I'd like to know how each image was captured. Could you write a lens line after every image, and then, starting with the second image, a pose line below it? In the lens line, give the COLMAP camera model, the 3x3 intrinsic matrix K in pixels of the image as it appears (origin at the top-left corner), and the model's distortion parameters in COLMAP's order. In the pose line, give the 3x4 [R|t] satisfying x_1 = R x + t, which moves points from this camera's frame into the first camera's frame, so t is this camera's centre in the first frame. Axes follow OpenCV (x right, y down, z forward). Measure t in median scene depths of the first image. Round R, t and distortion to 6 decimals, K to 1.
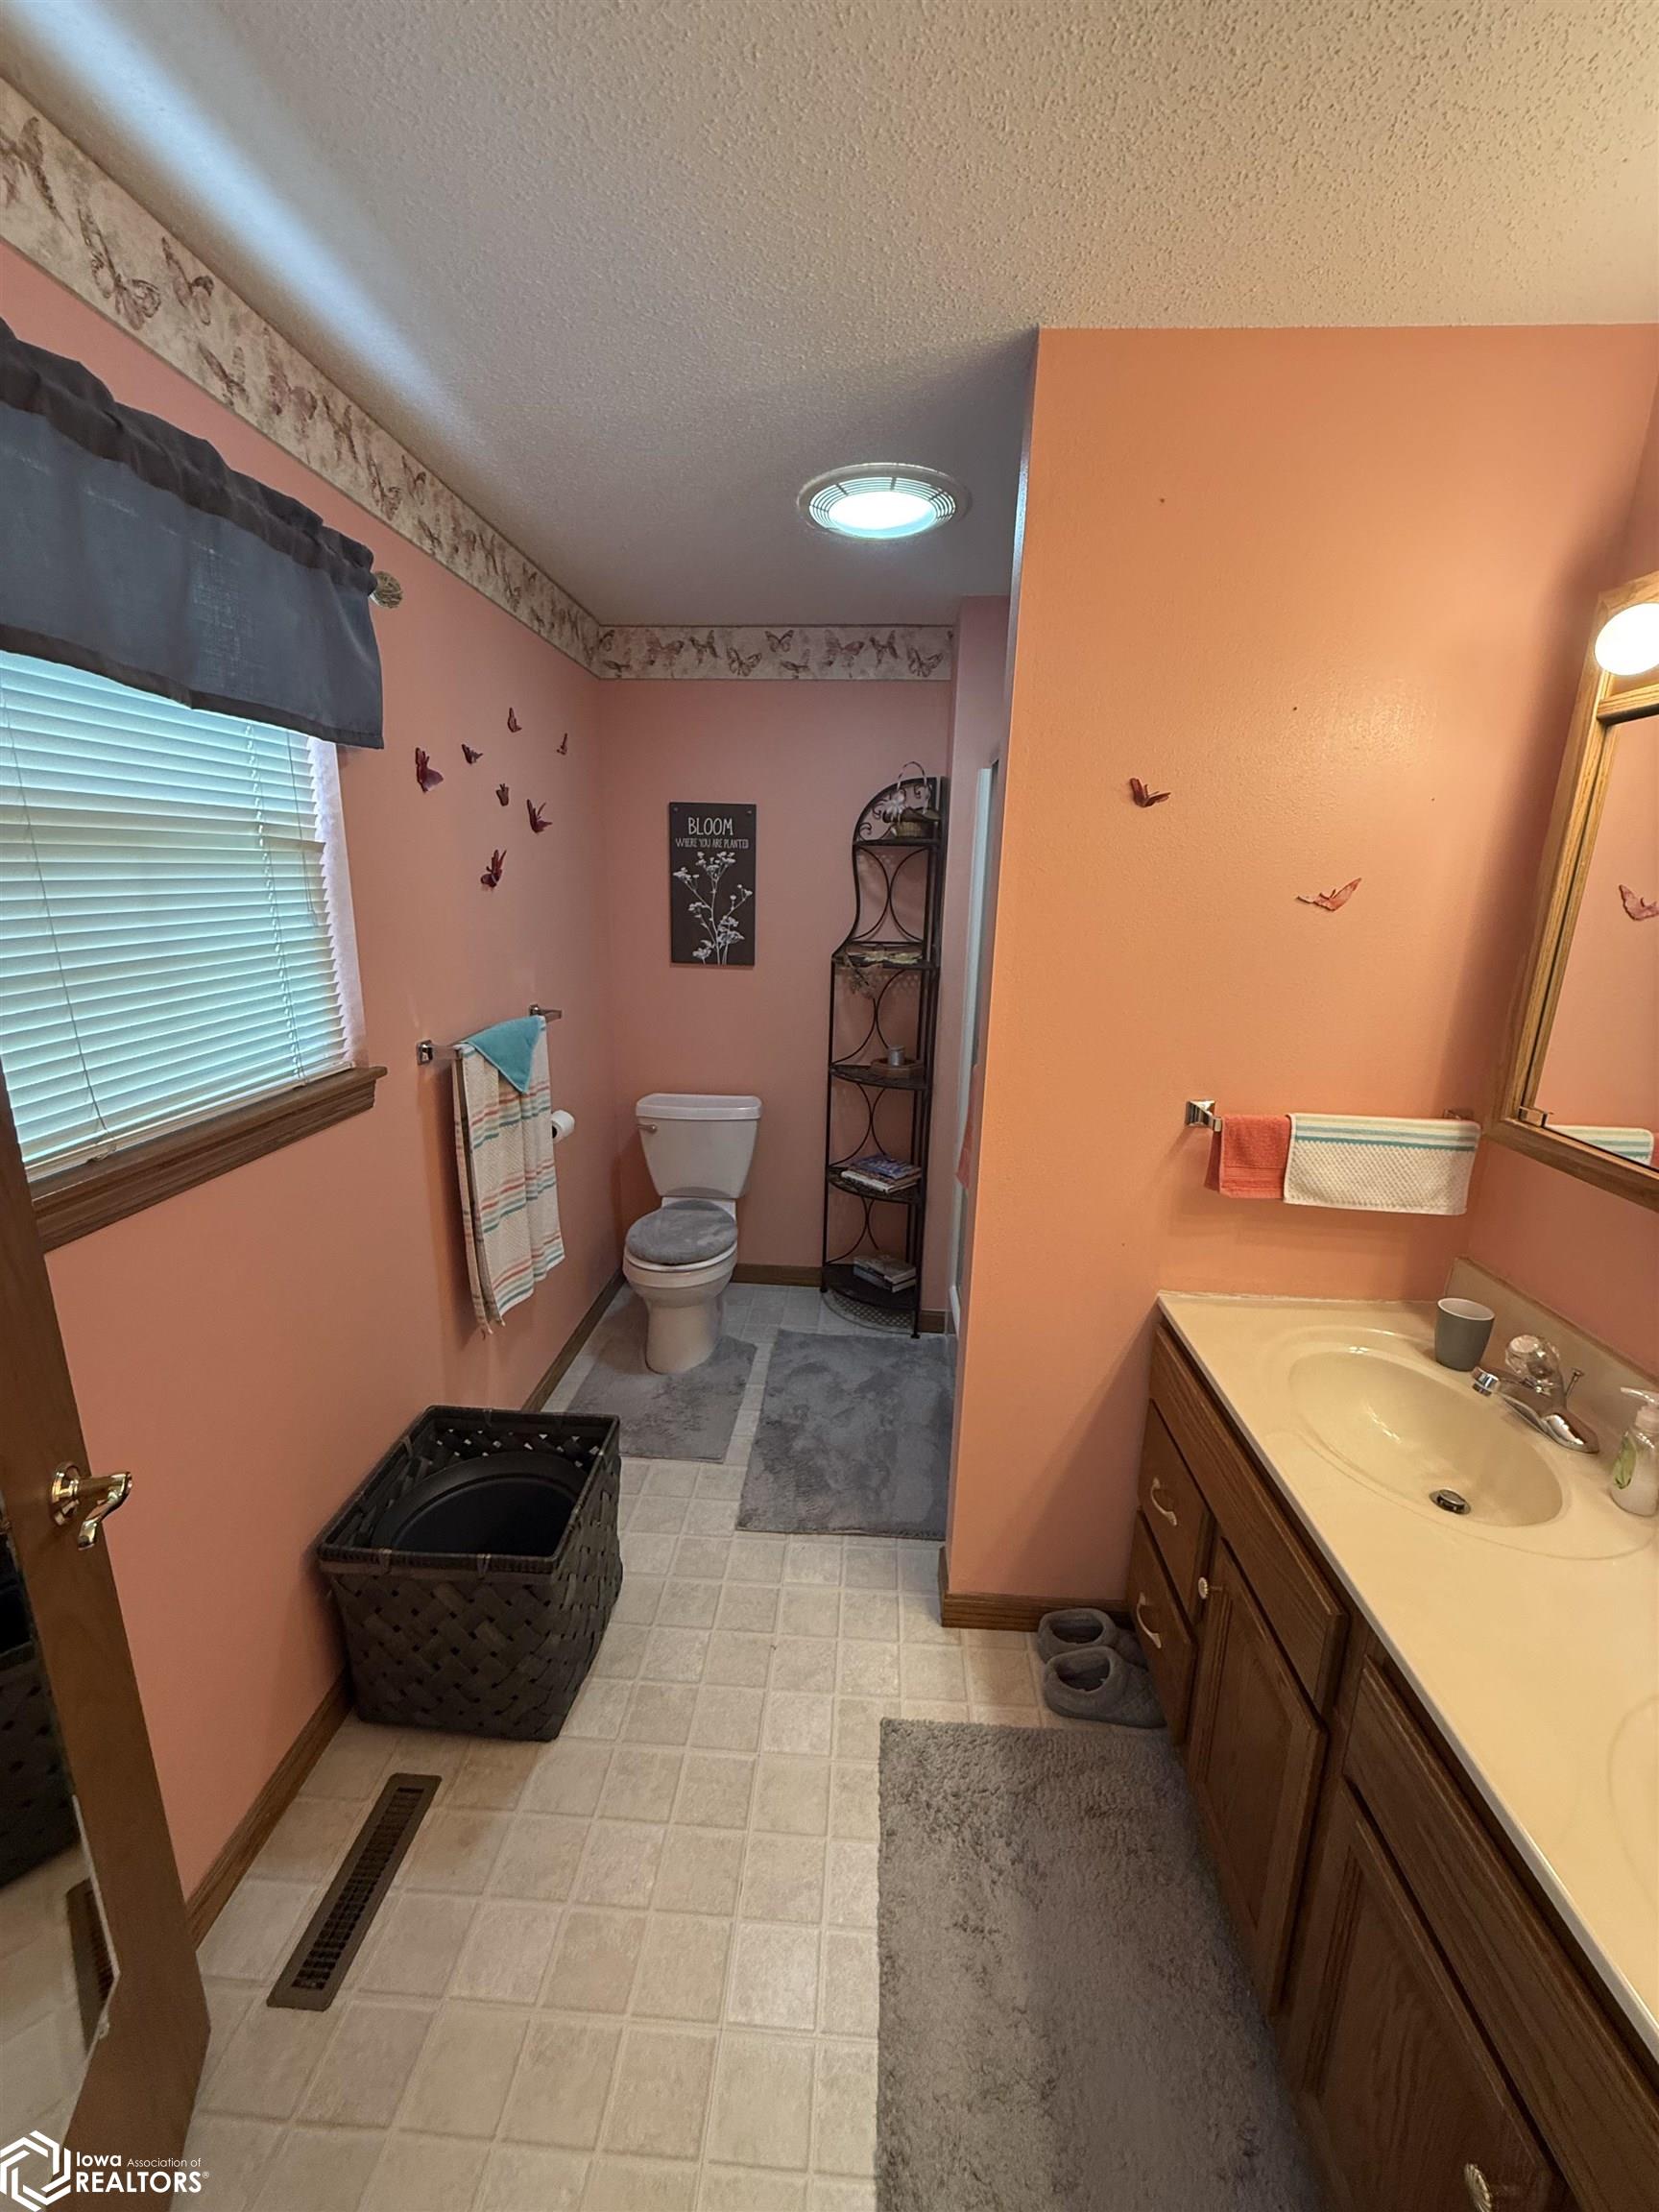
lens RADIAL K [[879.7, 0, 827.8], [0, 879.7, 1104.7], [0, 0, 1]] dist [-0.000621, 0.000093]
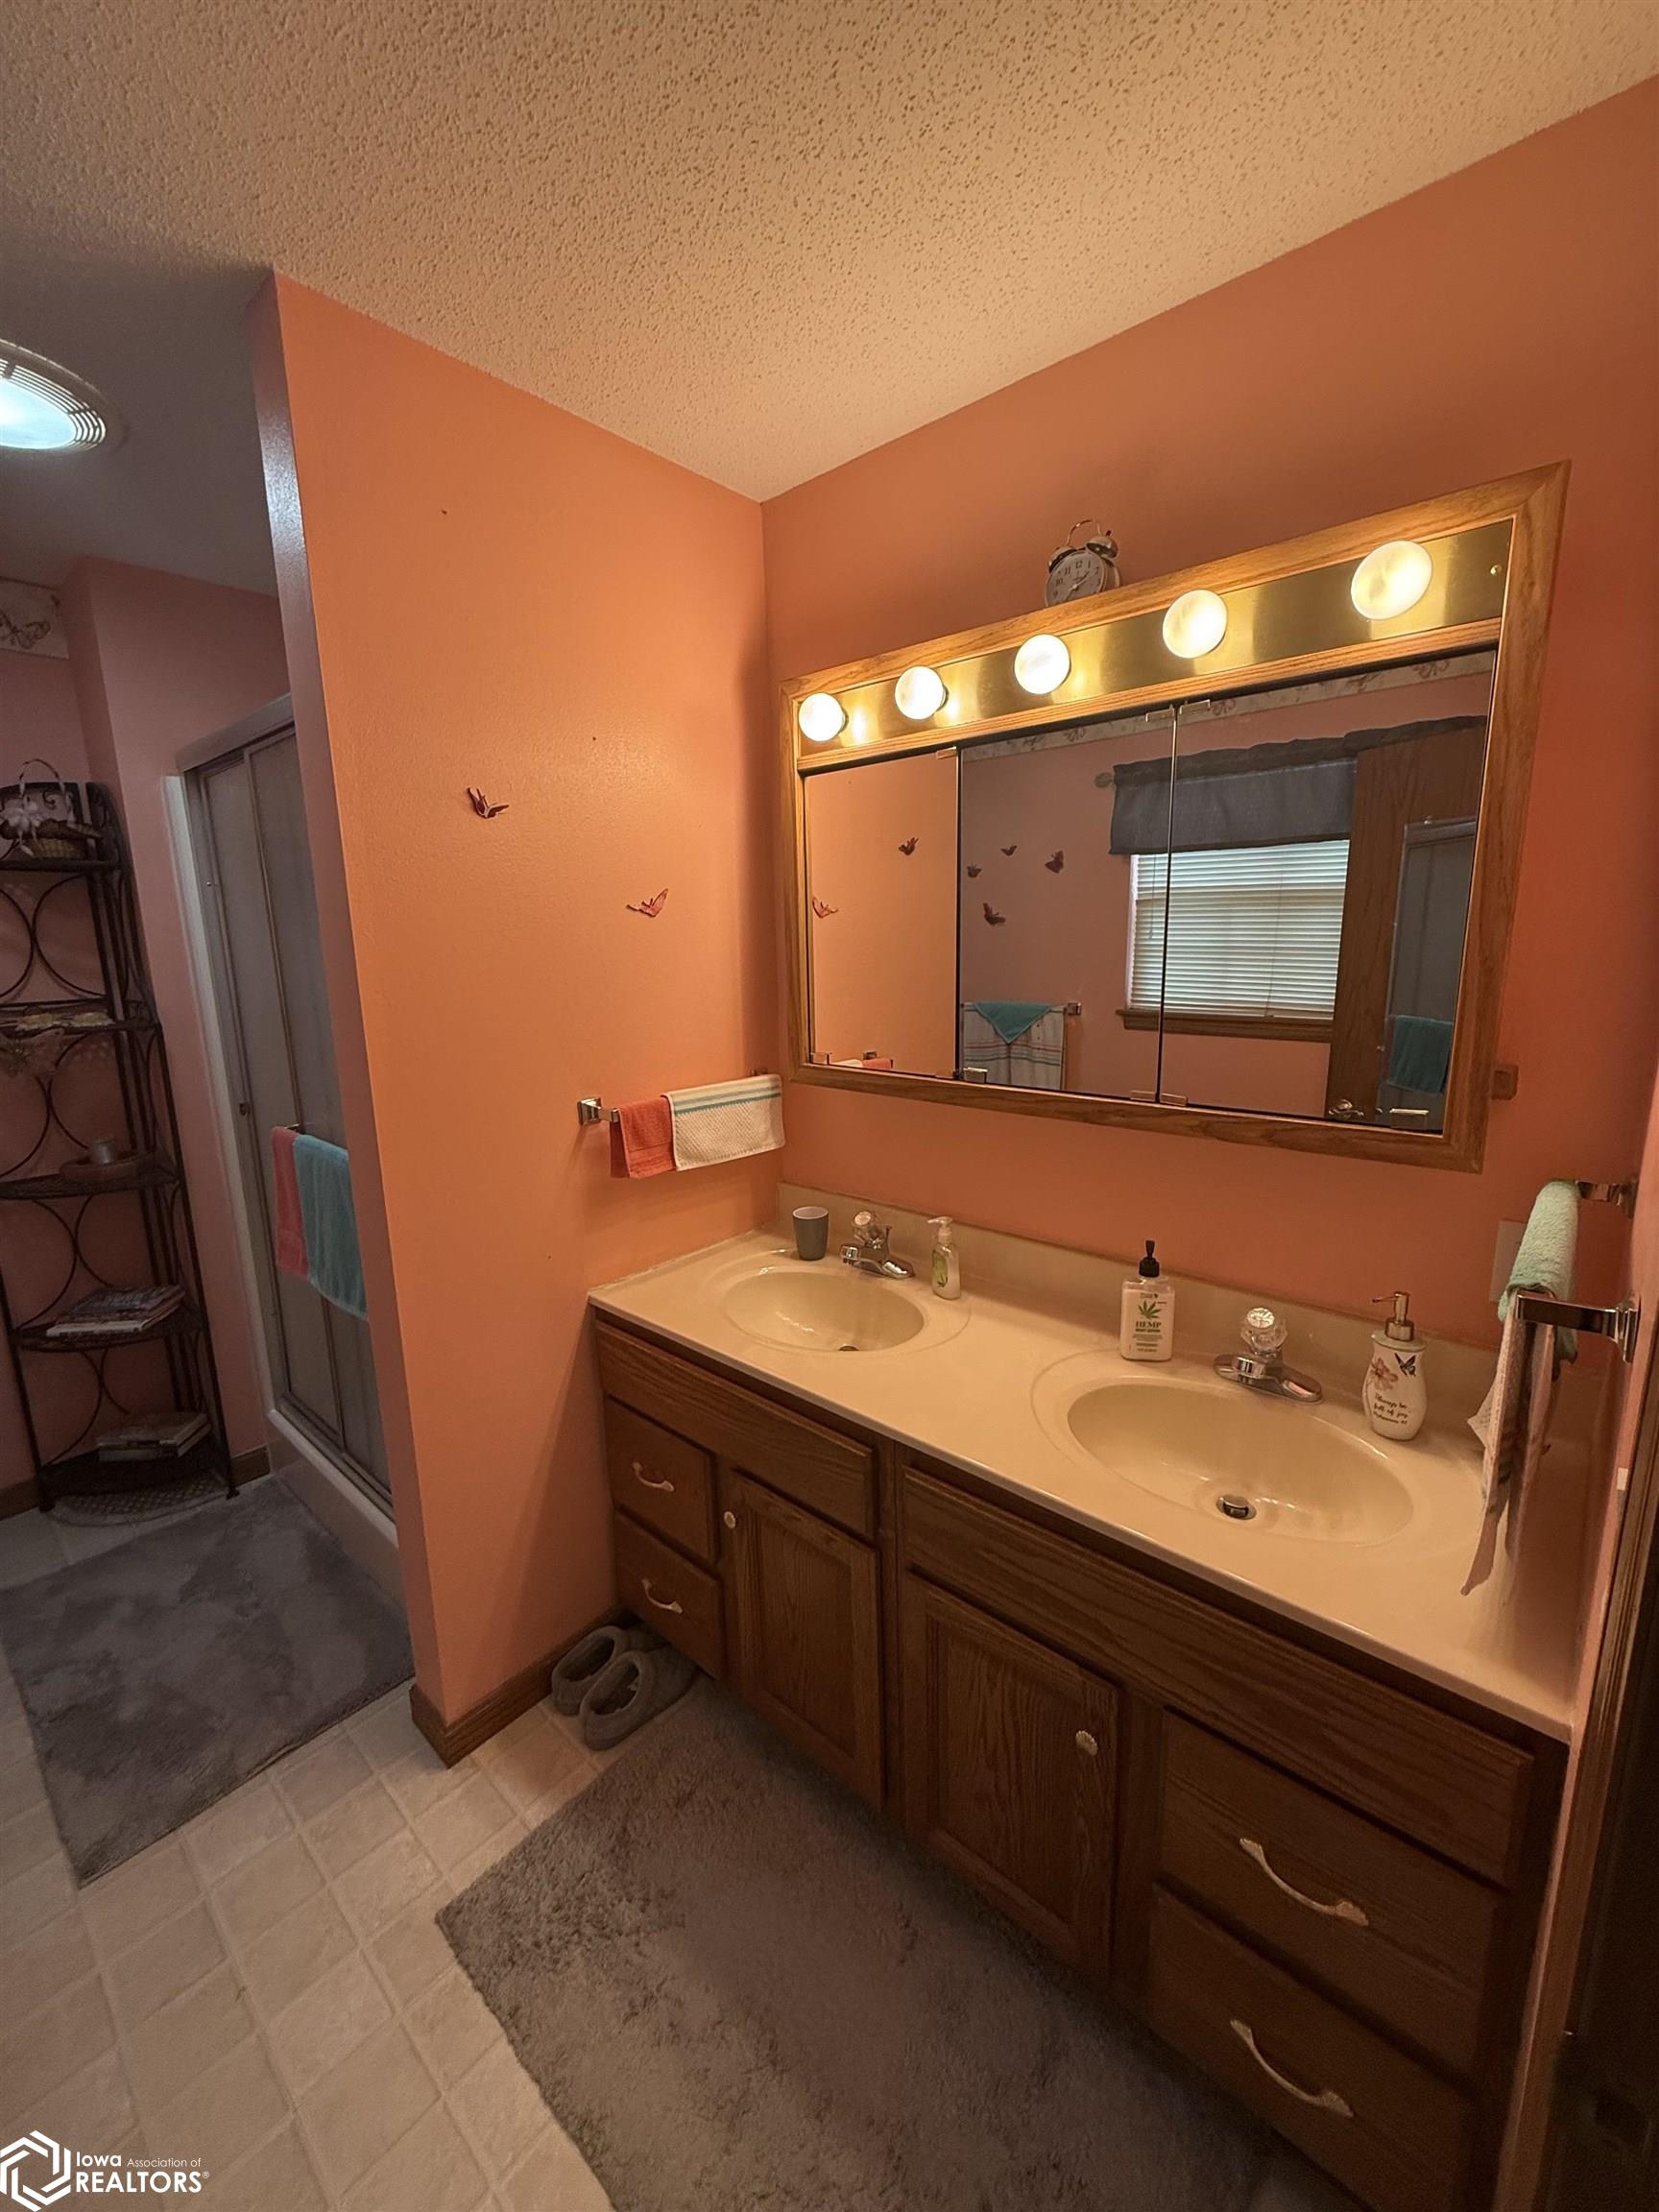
lens RADIAL K [[879.7, 0, 825.7], [0, 879.7, 1104.9], [0, 0, 1]] dist [-0.000621, 0.000093]
pose [[0.616179, -0.186488, 0.765210, -0.121018], [0.226617, 0.972457, 0.054514, 0.005372], [-0.754300, 0.139819, 0.641469, 0.063605]]
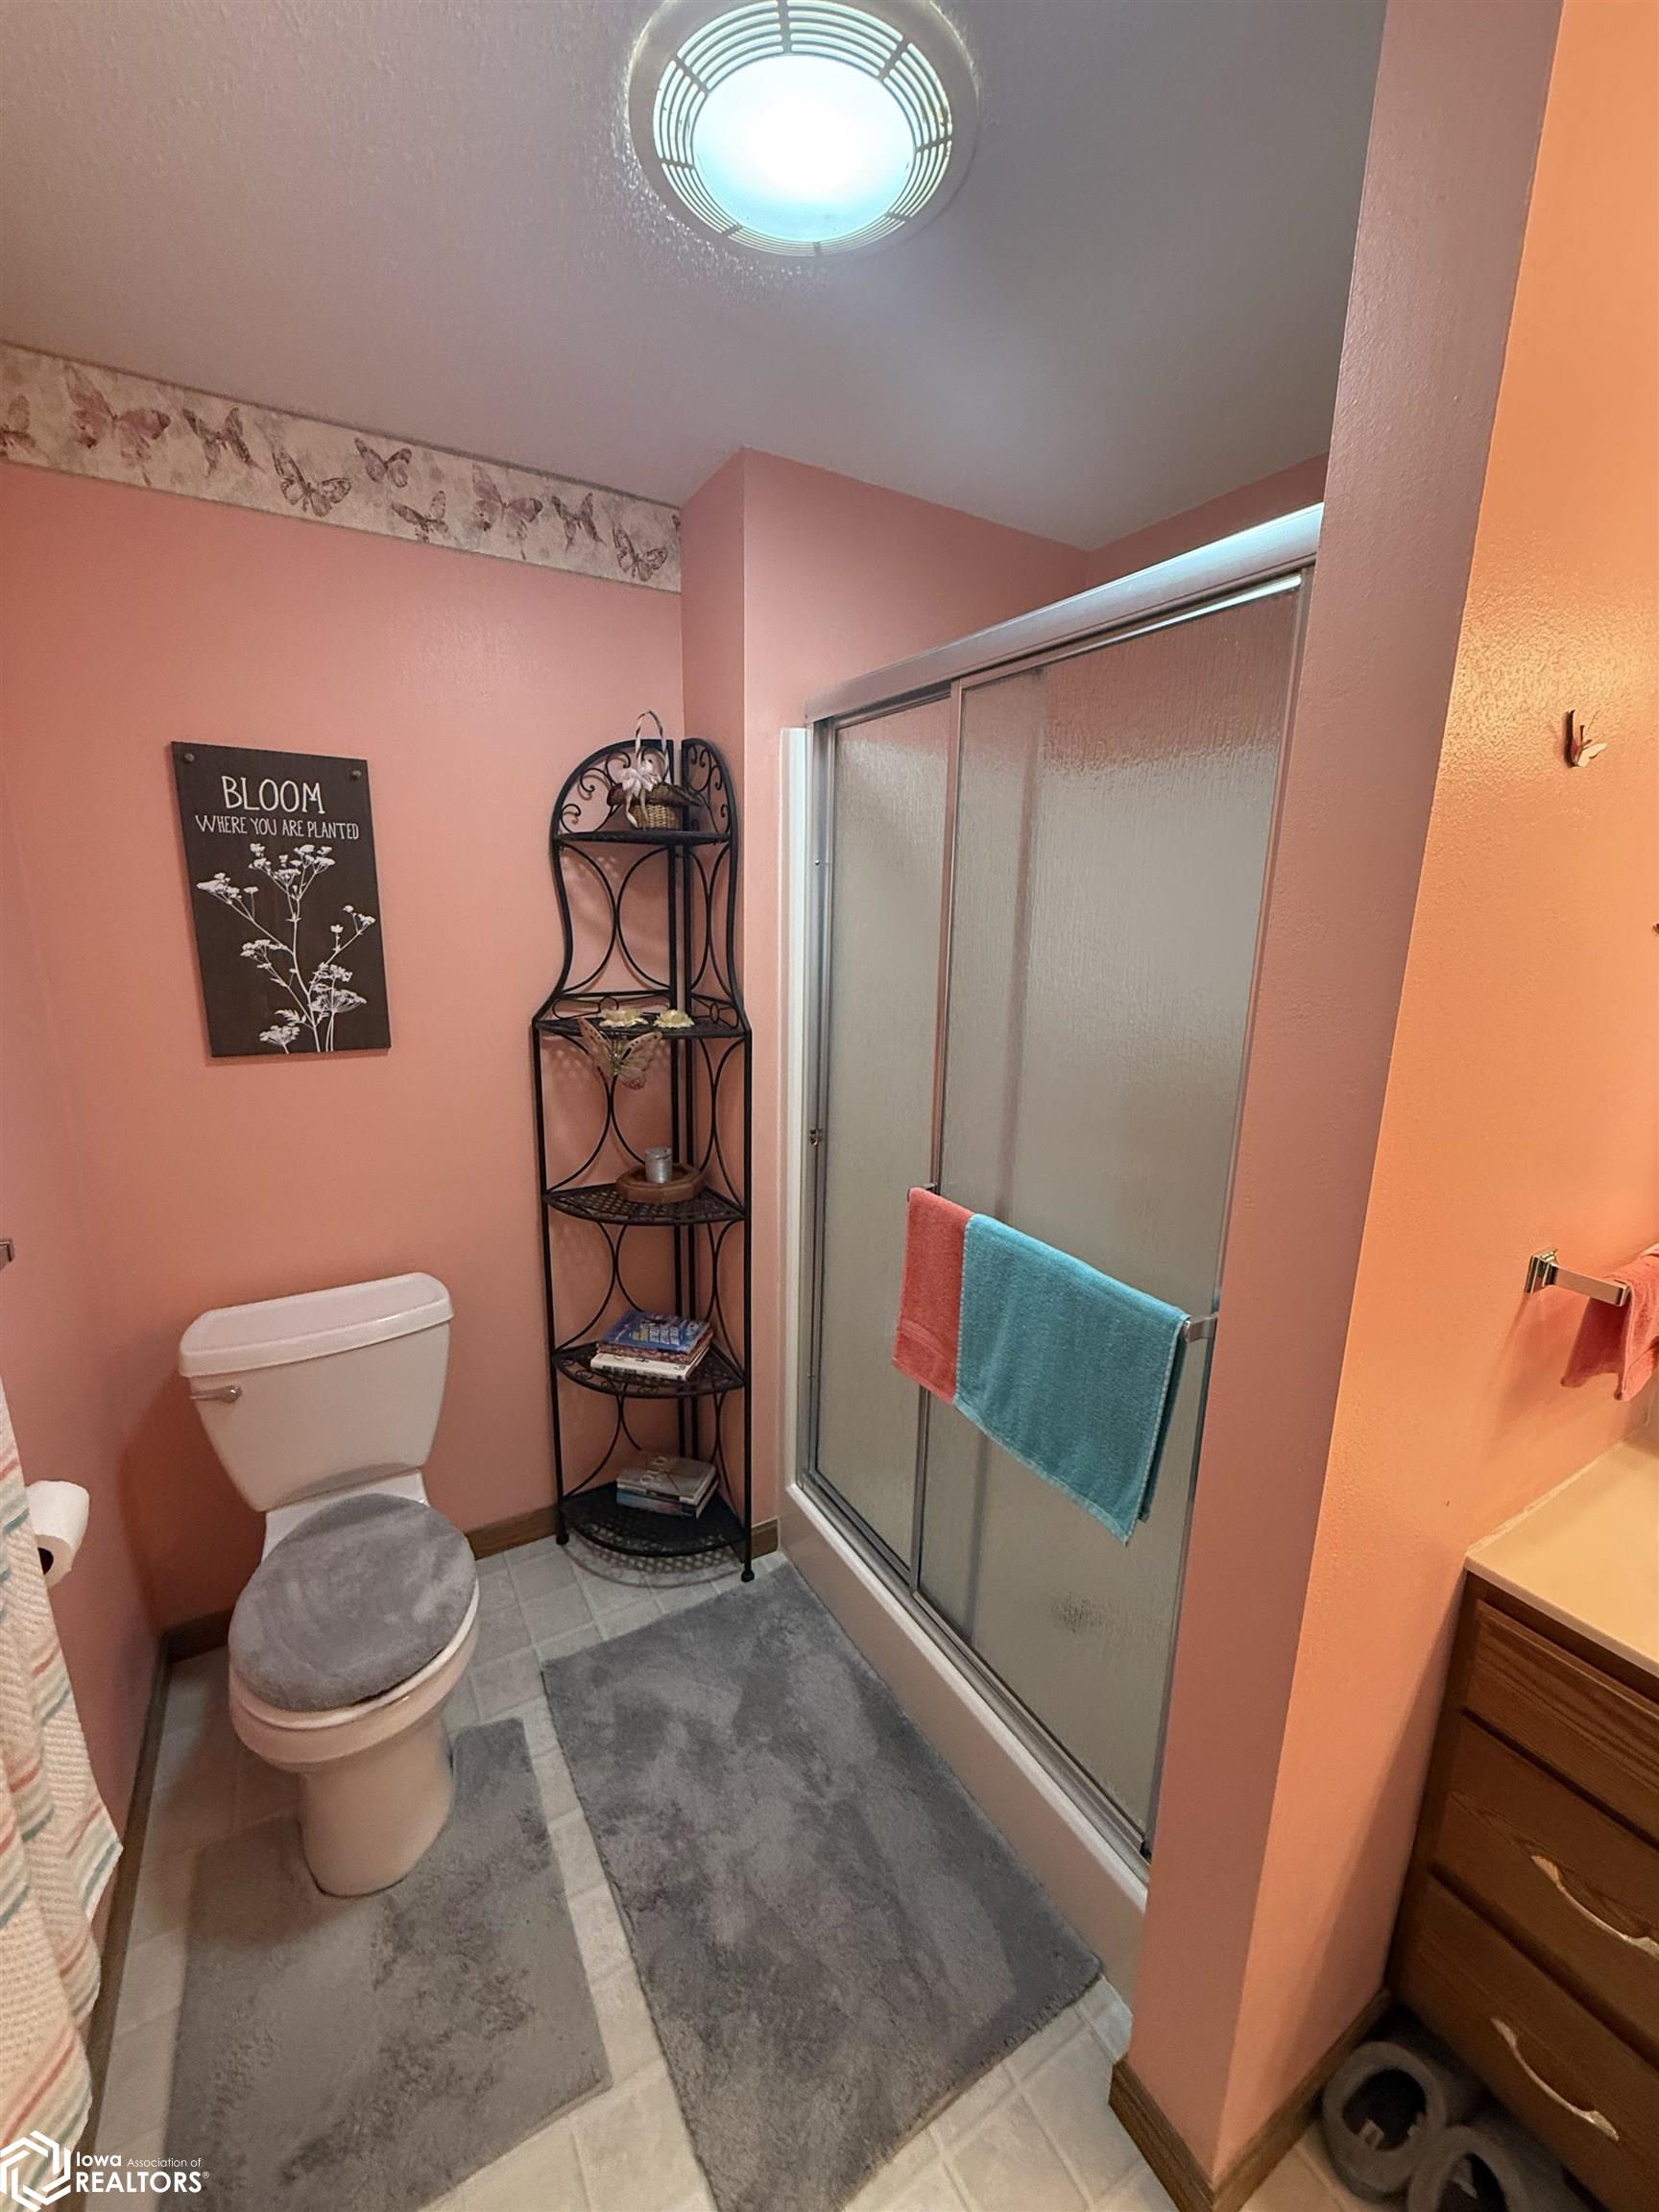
lens RADIAL K [[879.7, 0, 827.9], [0, 879.7, 1104.2], [0, 0, 1]] dist [-0.000621, 0.000093]
pose [[0.827756, -0.132048, 0.545329, -0.187768], [0.139013, 0.989875, 0.028685, -0.114246], [-0.543595, 0.052064, 0.837731, 0.431629]]
